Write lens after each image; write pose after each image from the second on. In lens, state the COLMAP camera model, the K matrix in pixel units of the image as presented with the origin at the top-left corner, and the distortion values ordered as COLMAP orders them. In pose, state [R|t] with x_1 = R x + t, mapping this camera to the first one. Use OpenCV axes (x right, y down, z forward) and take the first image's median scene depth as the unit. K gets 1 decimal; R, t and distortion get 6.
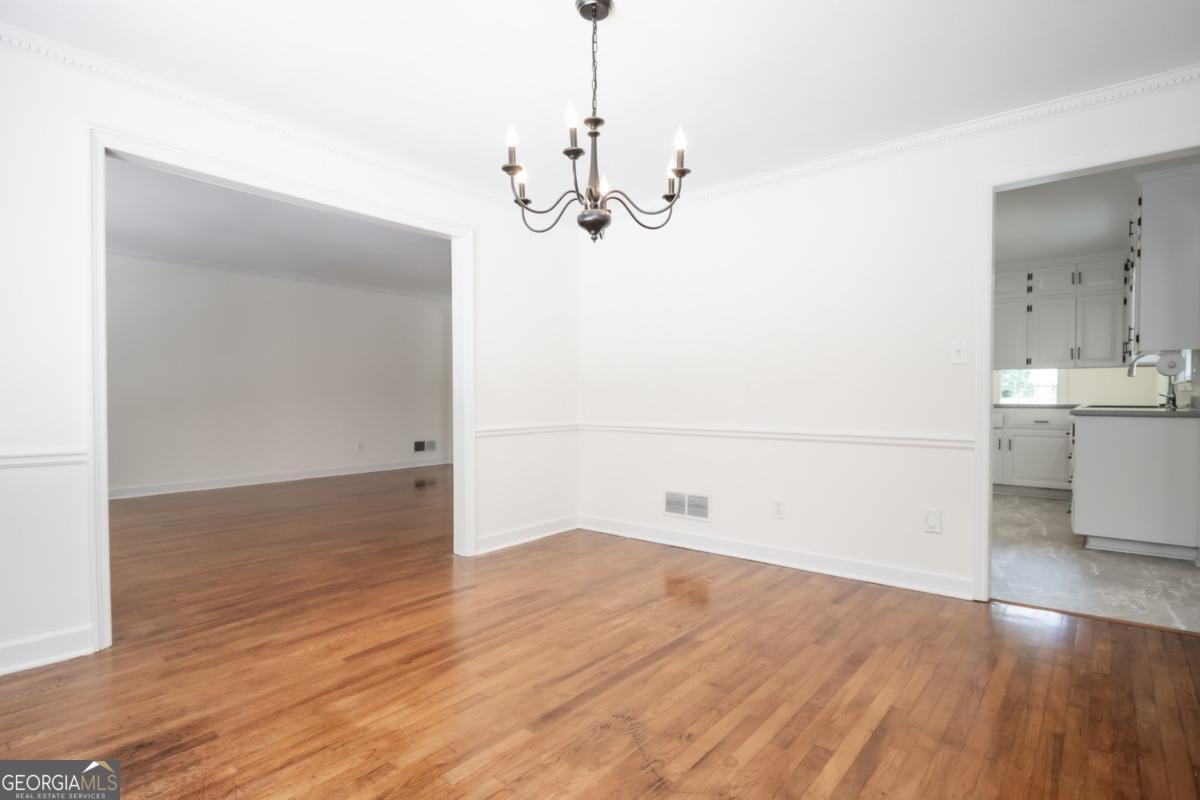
lens RADIAL K [[616.3, 0, 600.3], [0, 616.3, 396.9], [0, 0, 1]] dist [0.001725, -0.000552]
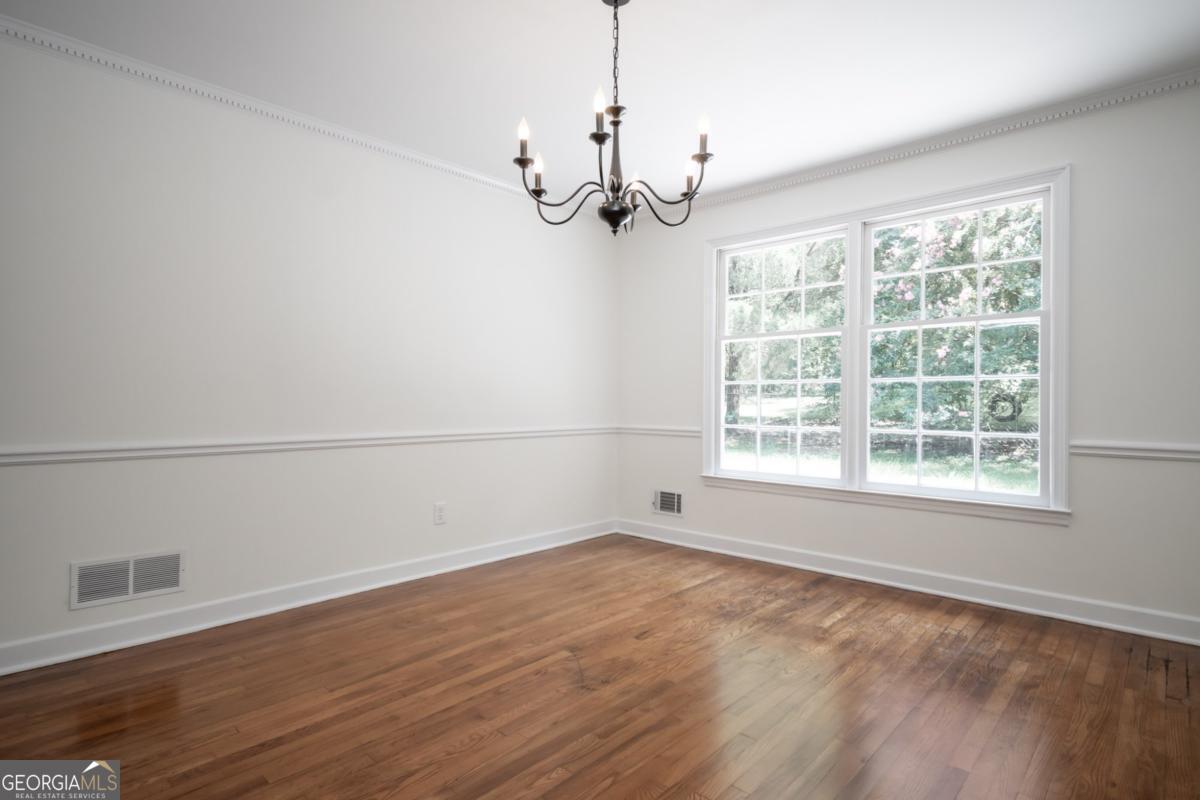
lens RADIAL K [[616.3, 0, 599.3], [0, 616.3, 399.2], [0, 0, 1]] dist [0.001725, -0.000552]
pose [[-0.998601, -0.005240, 0.052623, -0.038538], [-0.004394, 0.999859, 0.016184, -0.013726], [-0.052700, 0.015930, -0.998483, 2.106305]]
